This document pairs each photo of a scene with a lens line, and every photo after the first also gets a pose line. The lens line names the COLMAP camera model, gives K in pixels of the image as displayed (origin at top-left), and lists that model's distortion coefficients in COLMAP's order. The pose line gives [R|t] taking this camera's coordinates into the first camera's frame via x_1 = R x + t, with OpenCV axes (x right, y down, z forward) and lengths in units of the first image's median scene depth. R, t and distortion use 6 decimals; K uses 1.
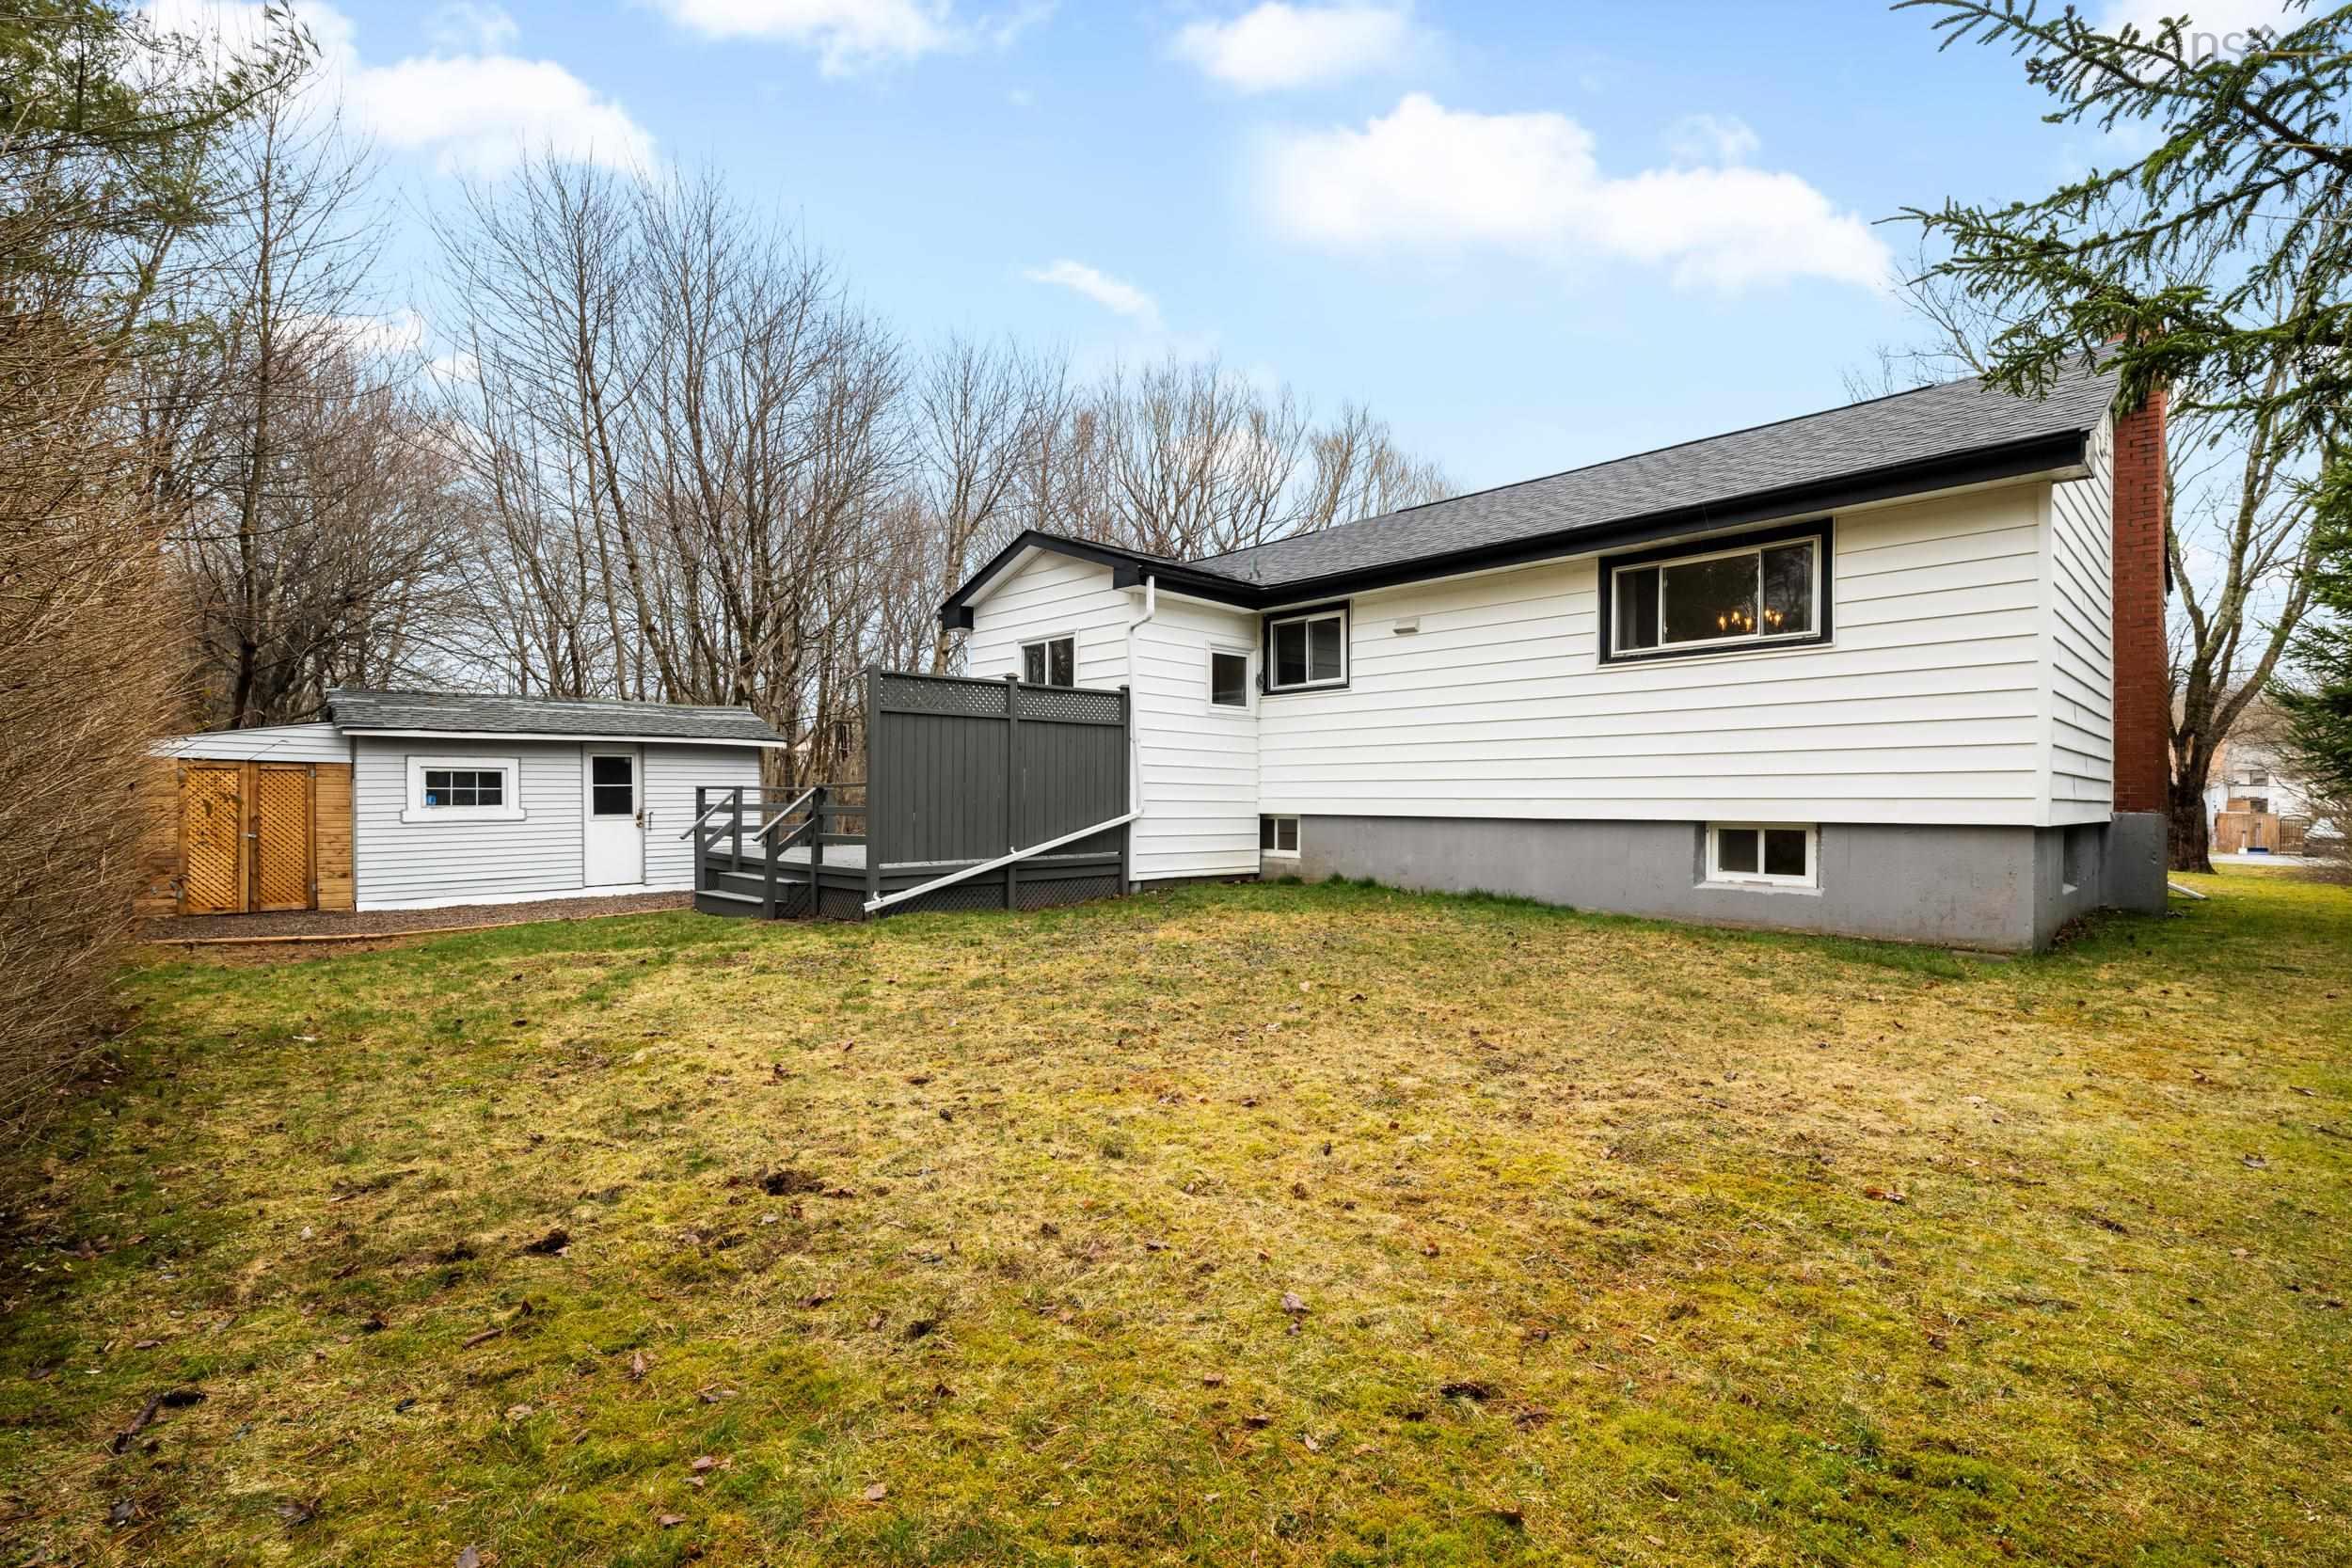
lens RADIAL K [[1068.6, 0, 1185.6], [0, 1068.6, 798.4], [0, 0, 1]] dist [-0.002324, 0.000310]
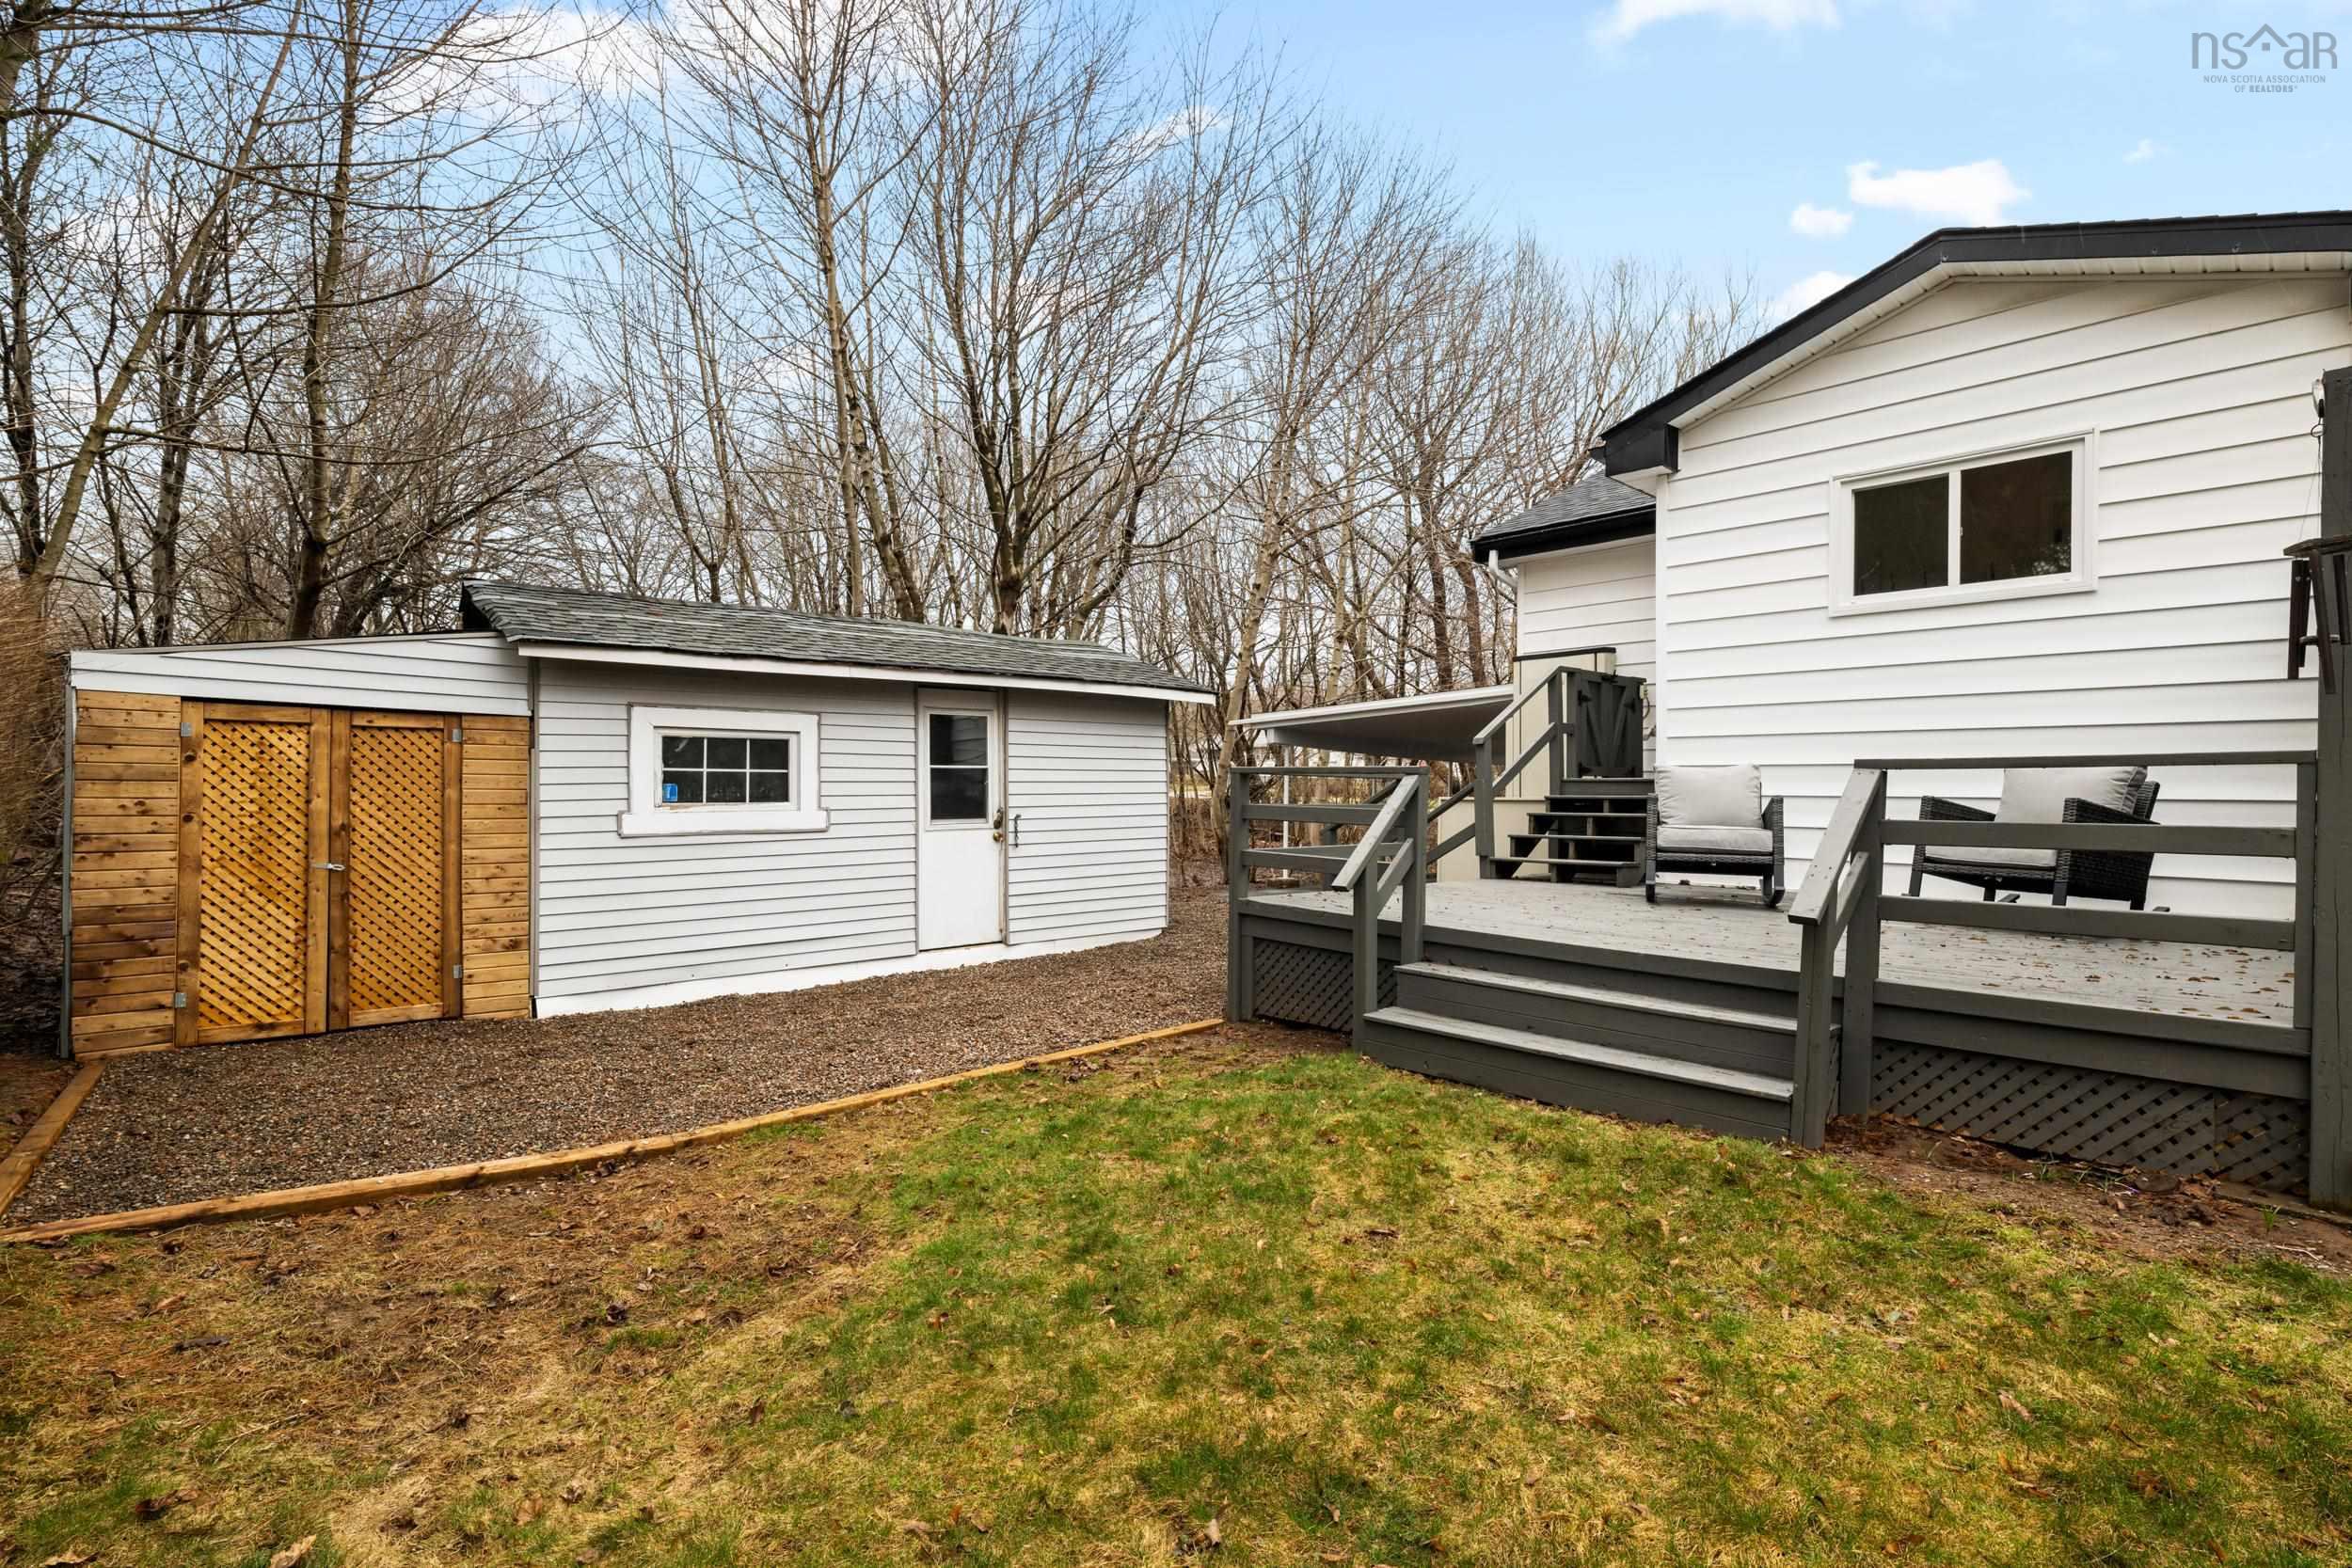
lens RADIAL K [[1068.6, 0, 1172.8], [0, 1068.6, 783.8], [0, 0, 1]] dist [-0.002324, 0.000310]
pose [[0.999550, 0.006959, -0.029161, -0.470218], [-0.007124, 0.999959, -0.005572, -0.001261], [0.029121, 0.005777, 0.999559, 0.516239]]
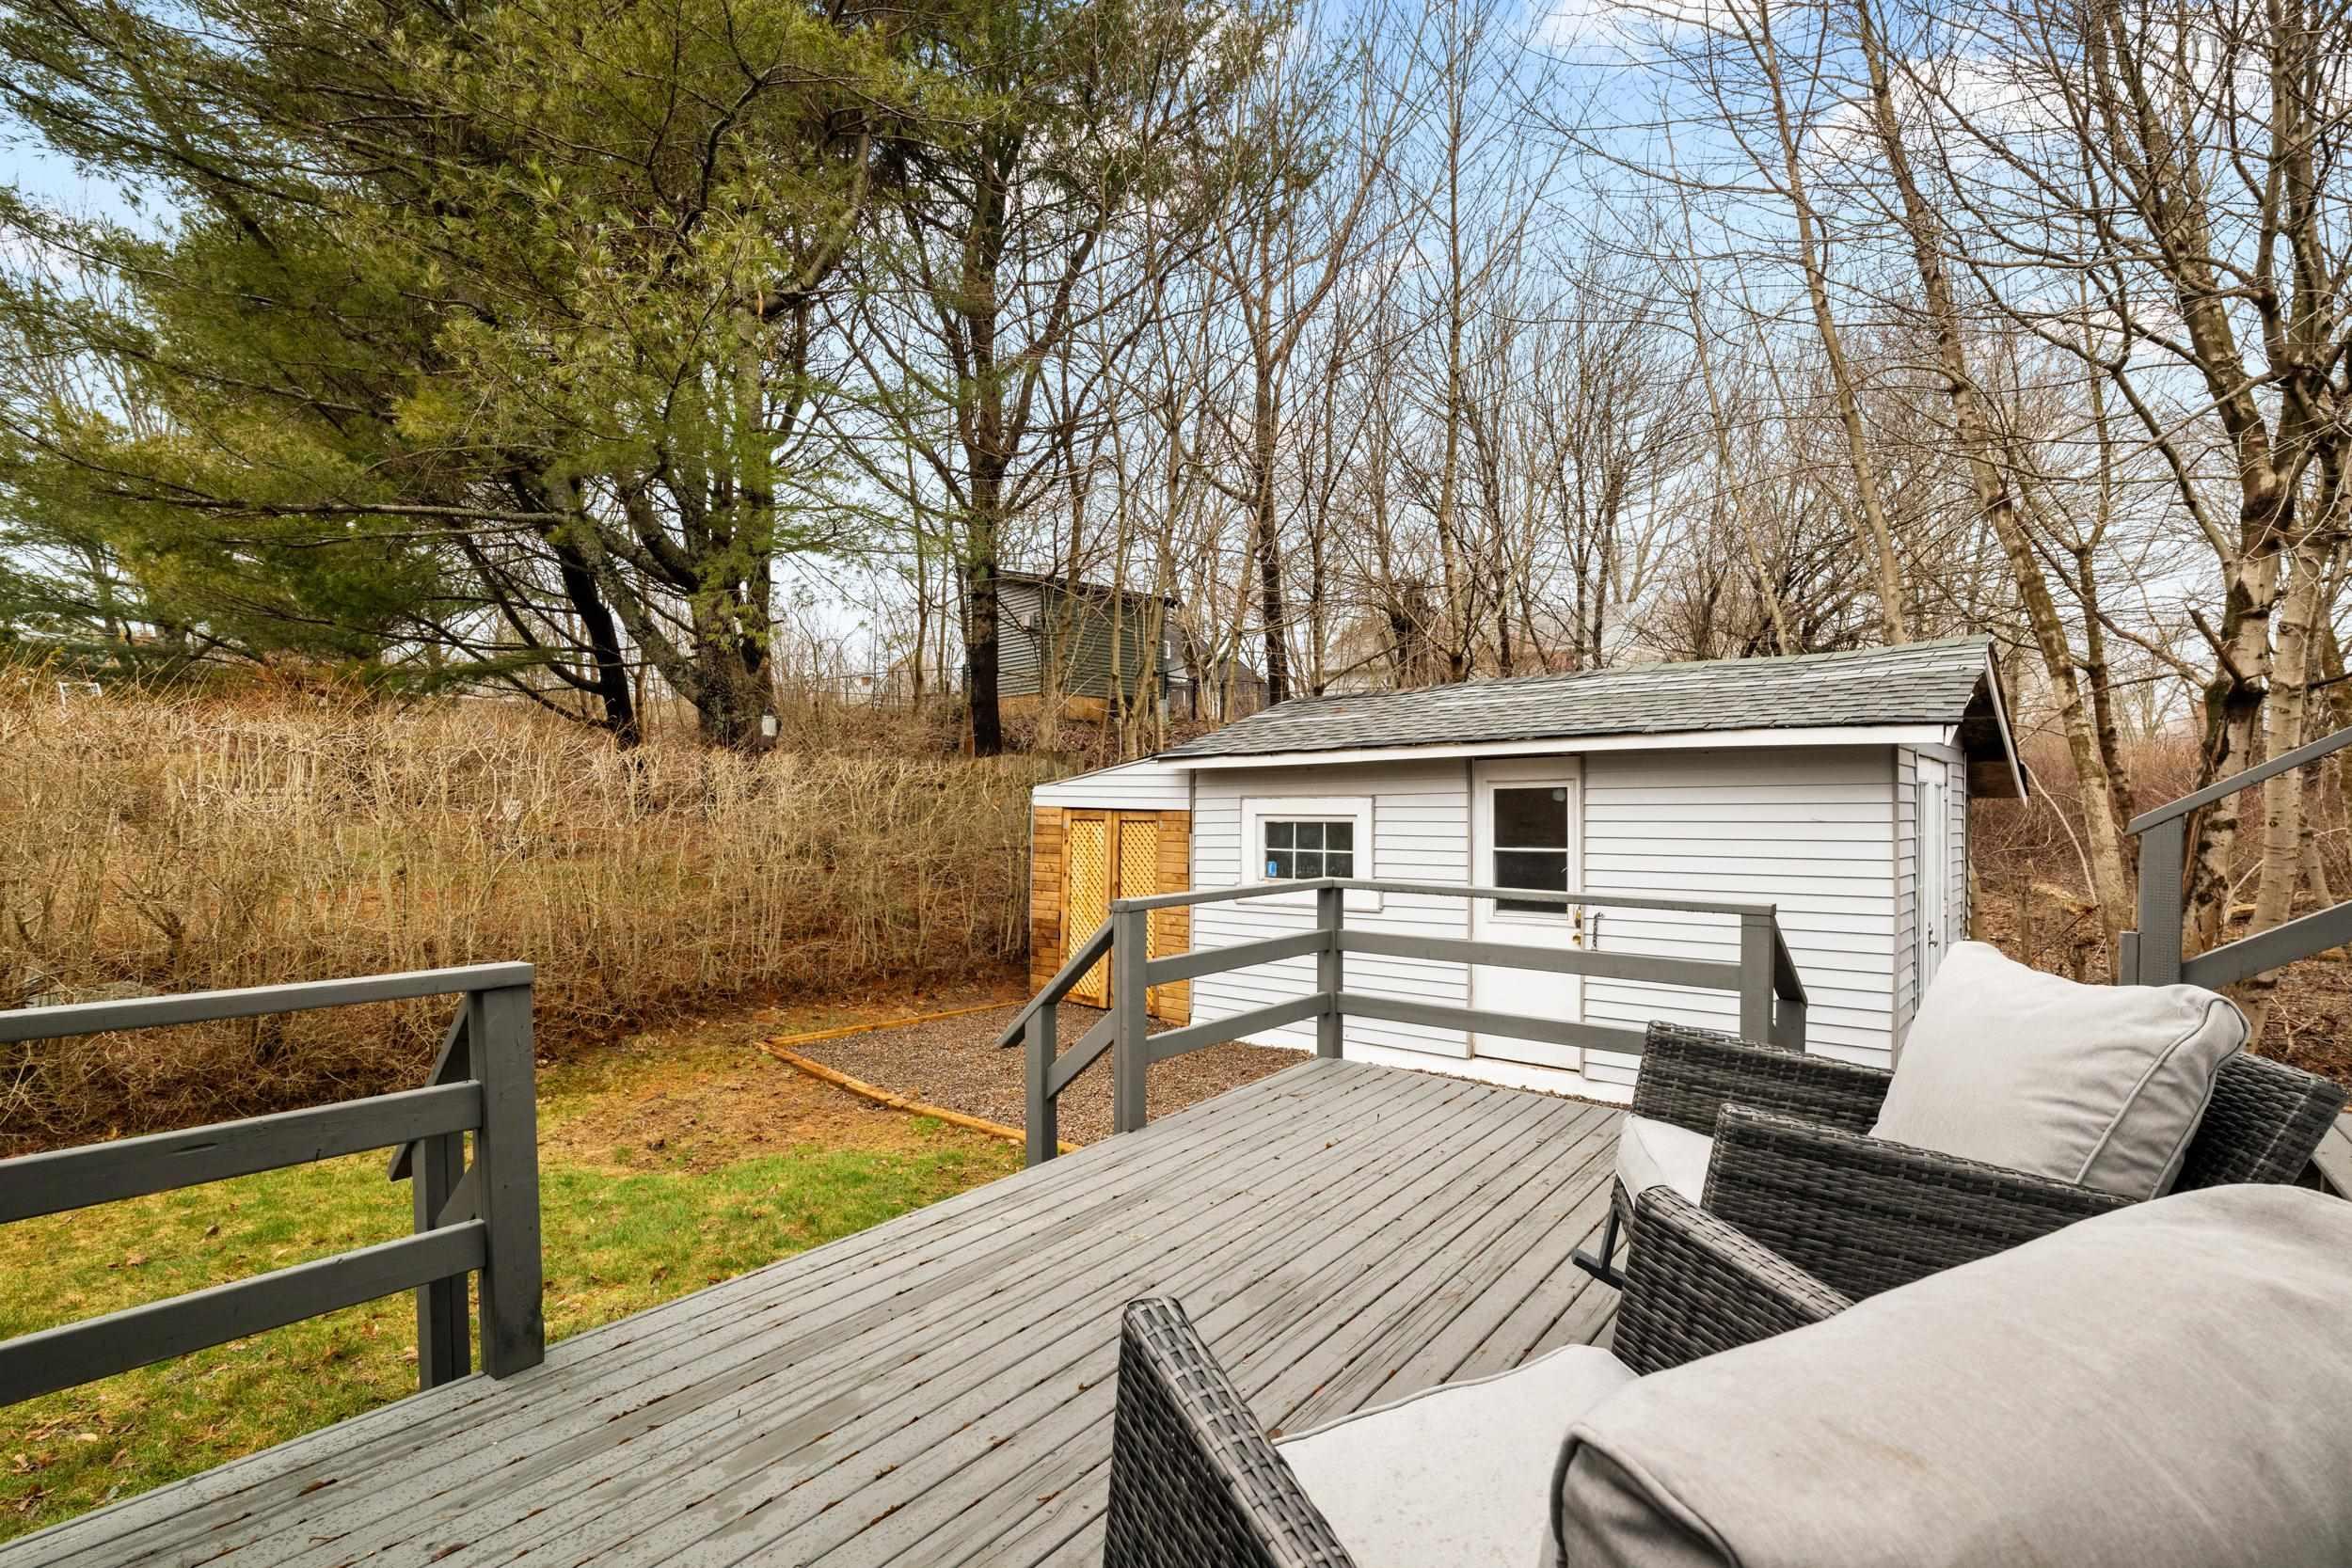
lens RADIAL K [[1068.6, 0, 1181.6], [0, 1068.6, 794.3], [0, 0, 1]] dist [-0.002324, 0.000310]
pose [[0.124198, -0.006925, -0.992233, -0.103792], [0.000402, 0.999976, -0.006929, -0.038454], [0.992257, 0.000461, 0.124198, 0.908087]]
